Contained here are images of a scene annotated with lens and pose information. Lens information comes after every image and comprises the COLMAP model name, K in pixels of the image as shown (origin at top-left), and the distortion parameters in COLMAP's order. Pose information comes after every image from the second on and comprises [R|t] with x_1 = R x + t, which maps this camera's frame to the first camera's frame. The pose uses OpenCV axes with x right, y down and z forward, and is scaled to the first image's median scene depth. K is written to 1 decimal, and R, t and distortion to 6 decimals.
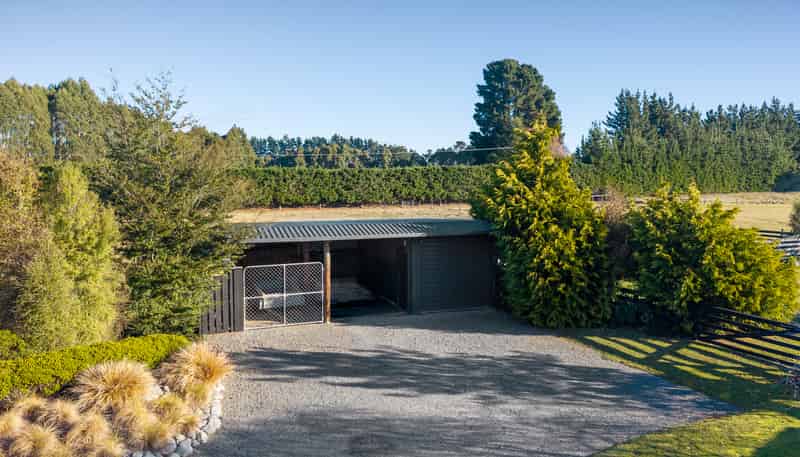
lens RADIAL K [[605.3, 0, 400.0], [0, 605.3, 228.5], [0, 0, 1]] dist [0.004734, -0.002864]
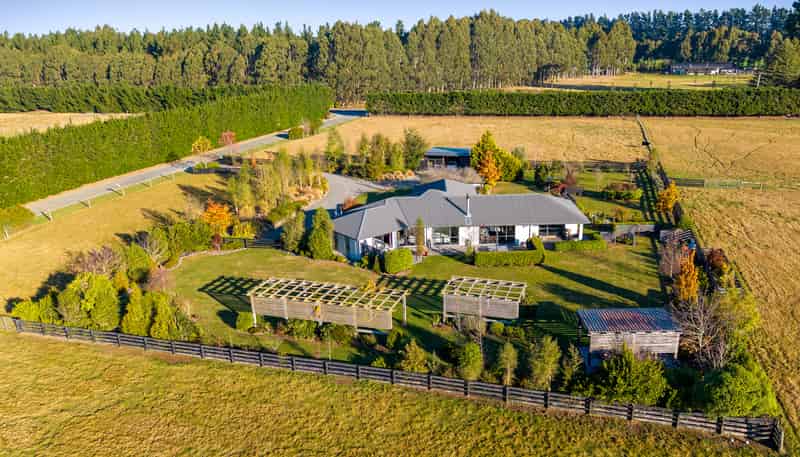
lens RADIAL K [[605.3, 0, 400.0], [0, 605.3, 228.5], [0, 0, 1]] dist [0.004734, -0.002864]
pose [[0.759656, 0.170099, -0.627686, 0.564550], [-0.023291, 0.971684, 0.235131, -0.110756], [0.649908, -0.163999, 0.742107, -0.589799]]
